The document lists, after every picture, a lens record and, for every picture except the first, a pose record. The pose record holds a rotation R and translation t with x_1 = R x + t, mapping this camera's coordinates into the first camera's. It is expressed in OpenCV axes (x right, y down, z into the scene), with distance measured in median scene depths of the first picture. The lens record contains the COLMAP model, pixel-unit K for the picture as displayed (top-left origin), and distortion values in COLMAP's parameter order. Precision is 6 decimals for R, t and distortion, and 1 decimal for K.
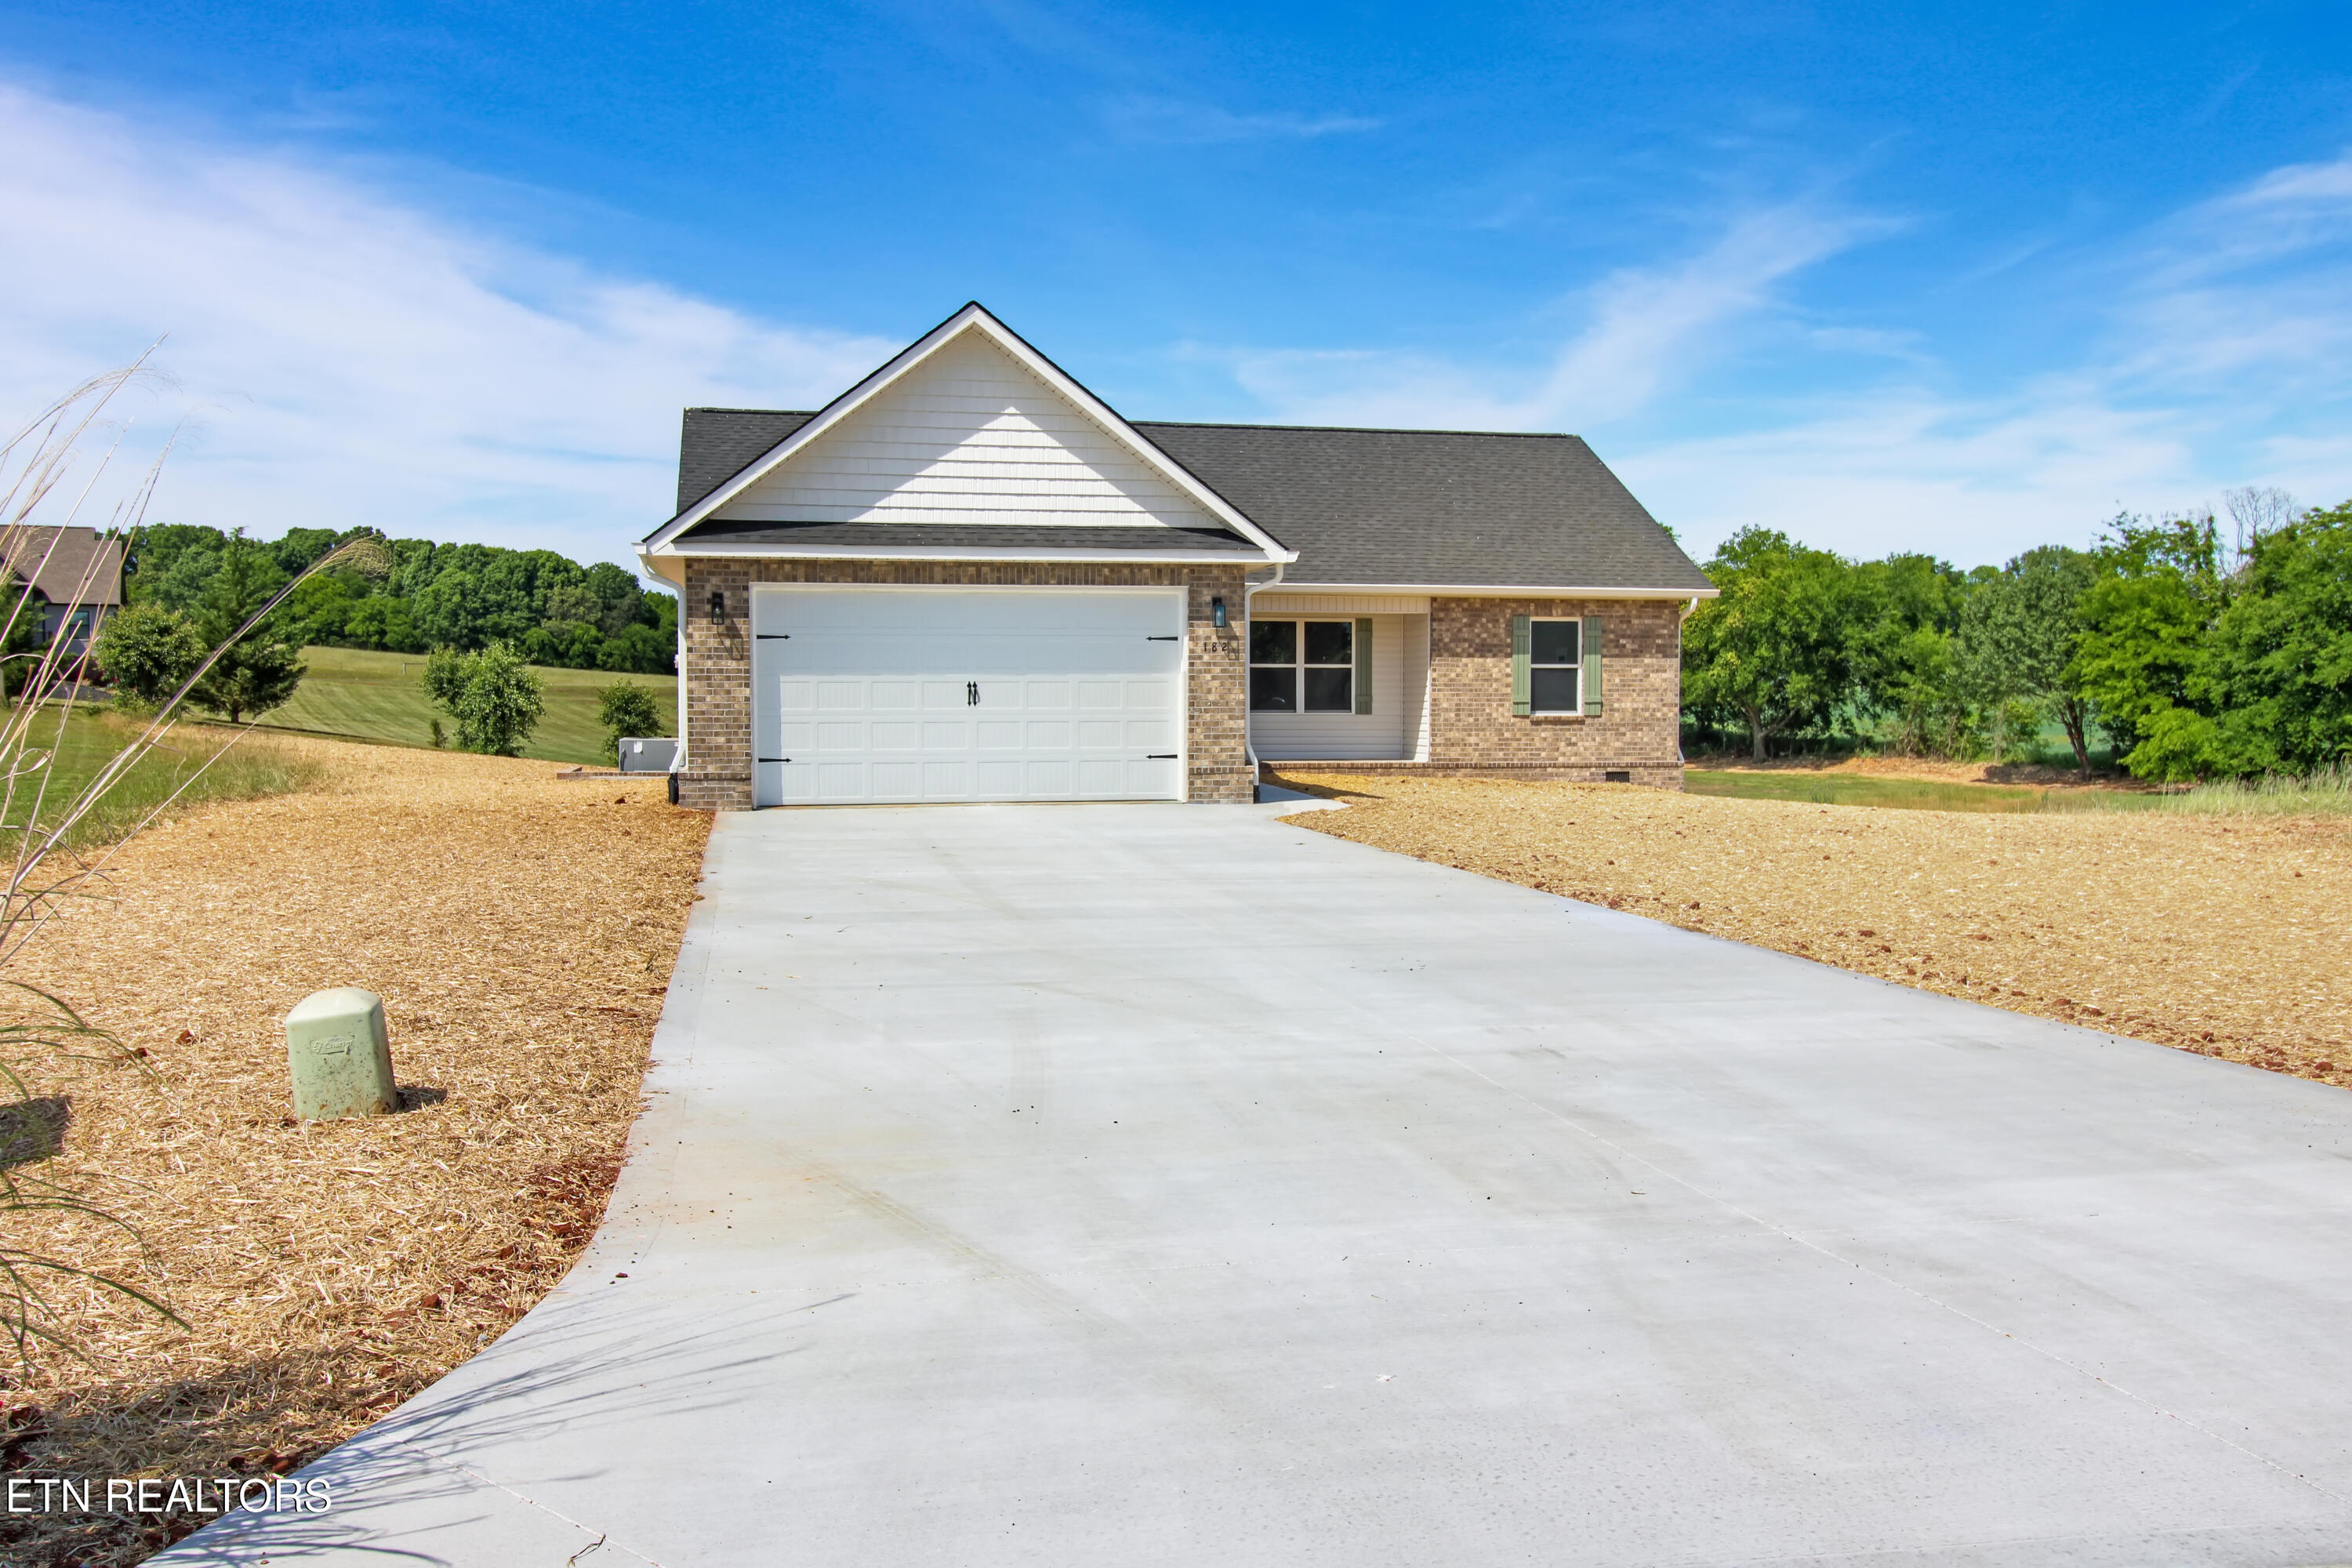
lens RADIAL K [[1854.4, 0, 1227.3], [0, 1854.4, 657.9], [0, 0, 1]] dist [-0.003577, -0.003989]
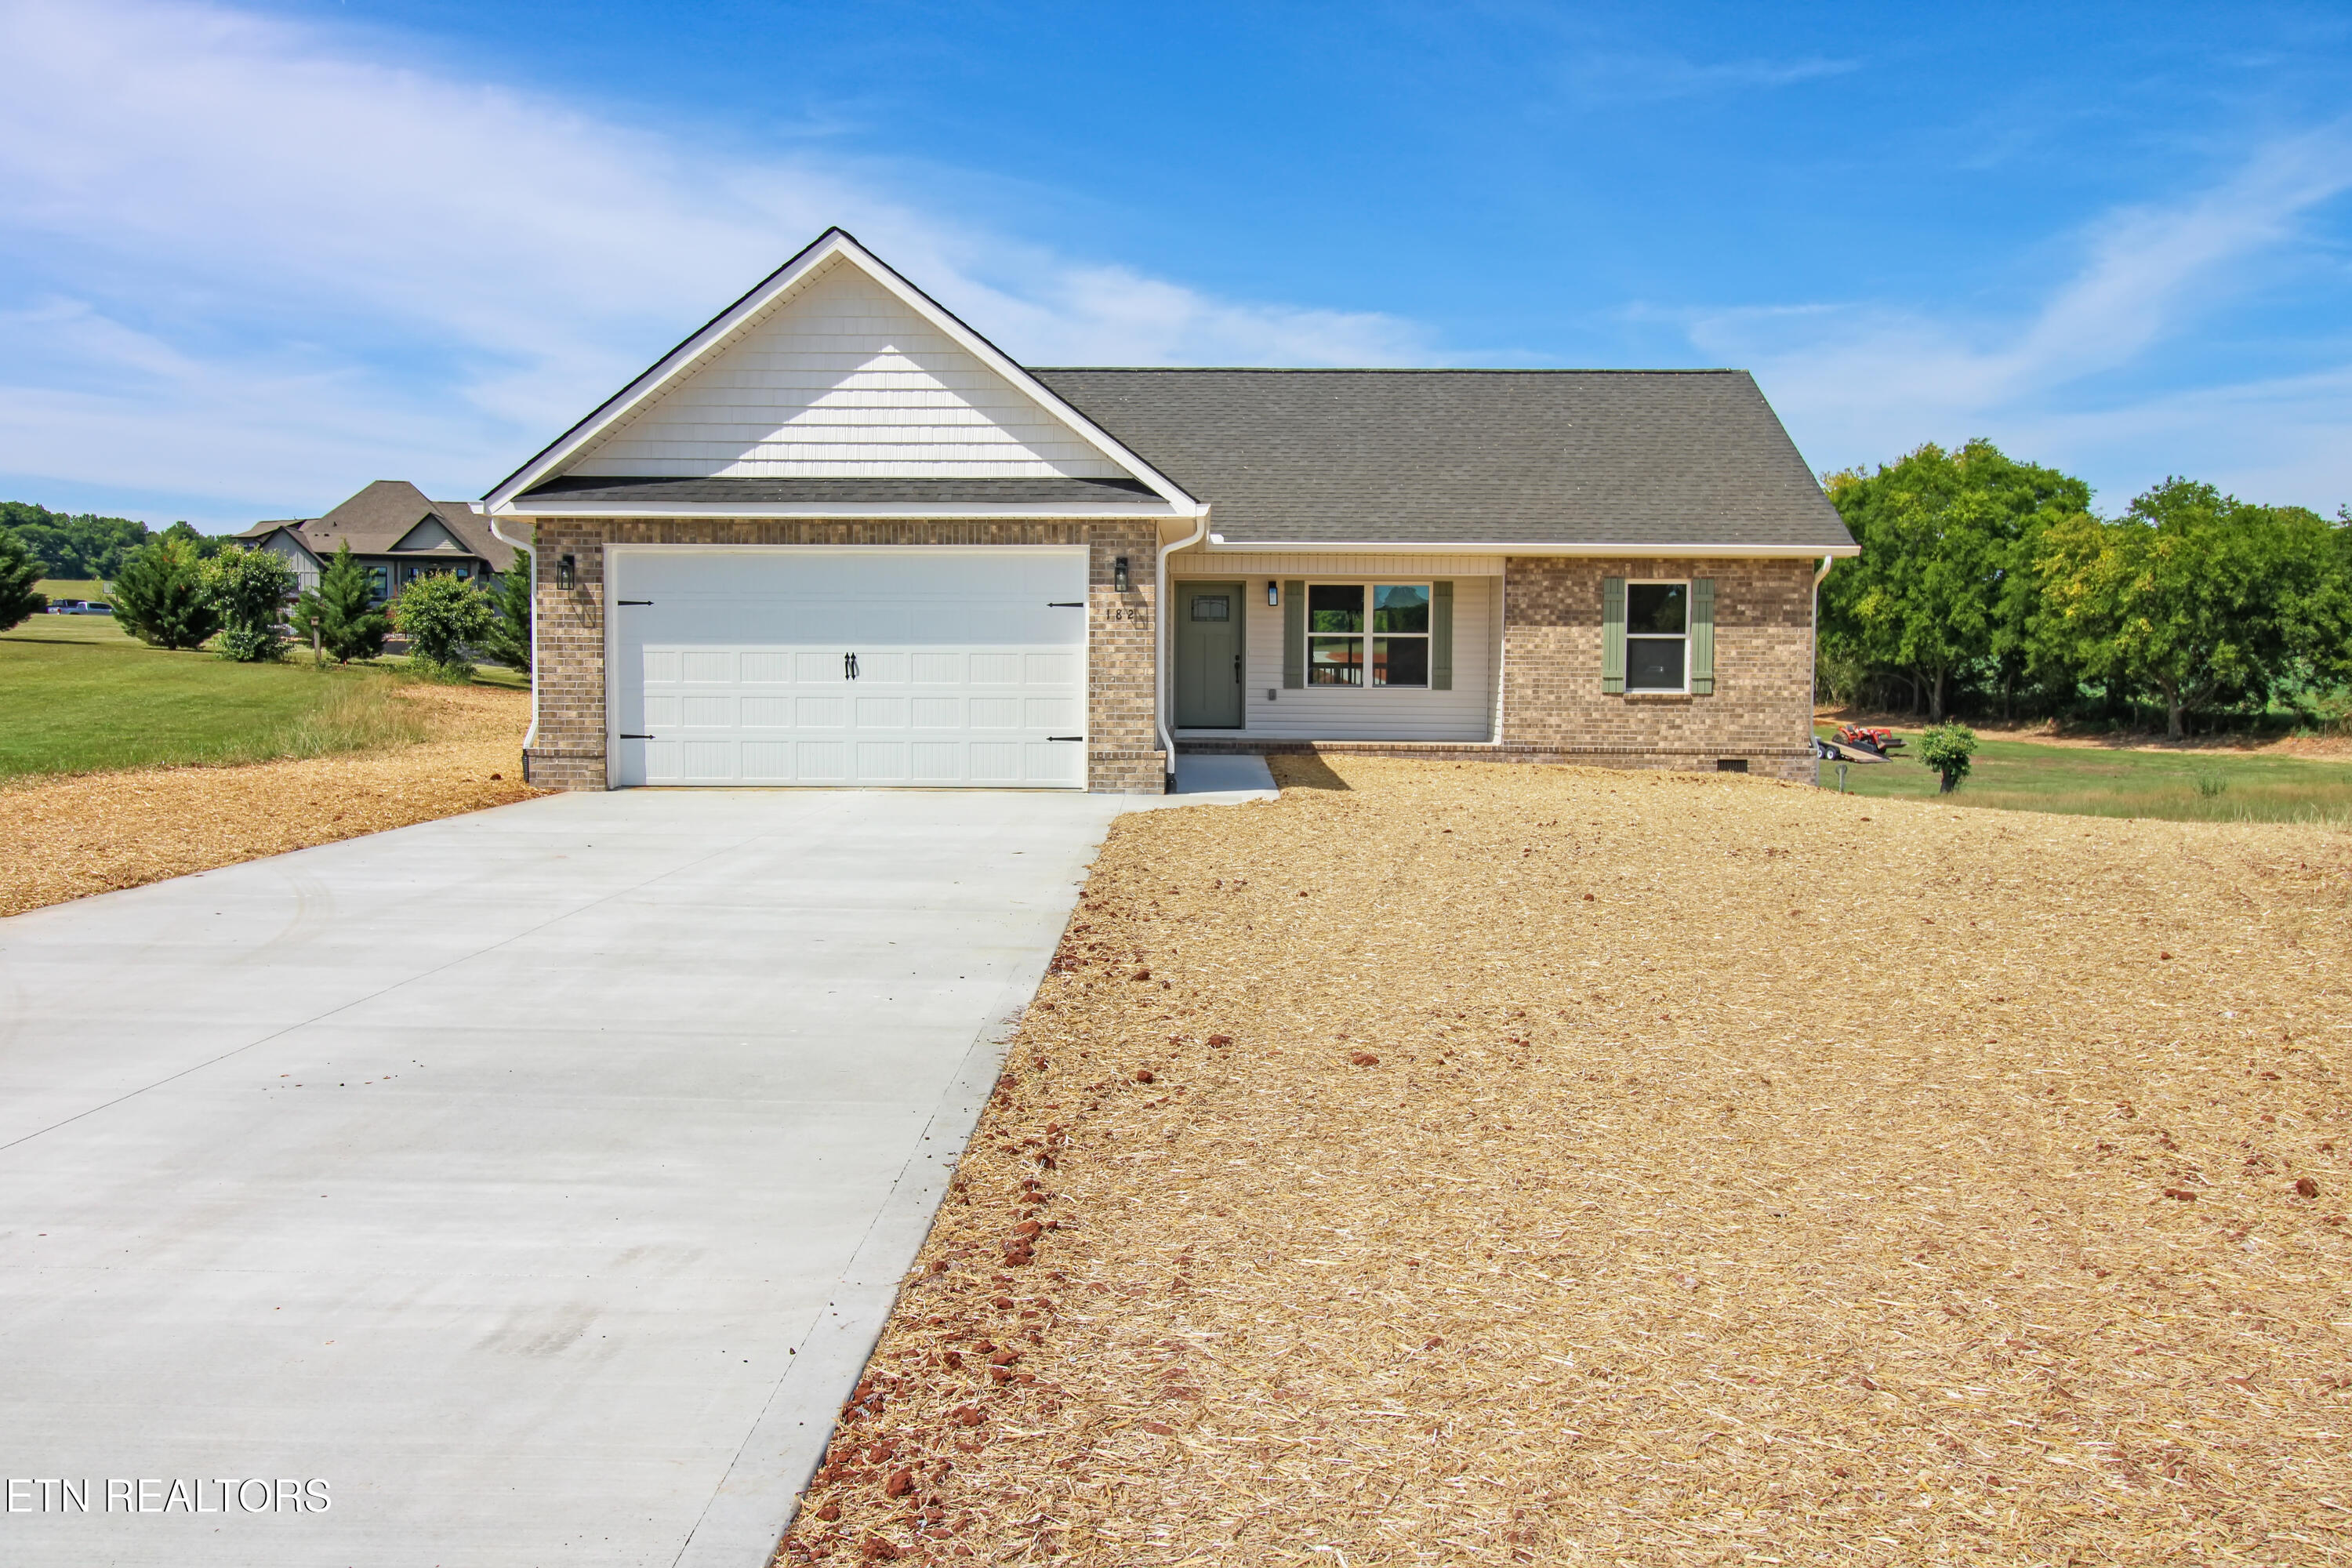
lens RADIAL K [[1854.4, 0, 1227.3], [0, 1854.4, 657.9], [0, 0, 1]] dist [-0.003577, -0.003989]
pose [[0.976203, 0.006255, -0.216768, 0.171238], [-0.002121, 0.999811, 0.019300, -0.001739], [0.216848, -0.018381, 0.976032, 0.116270]]
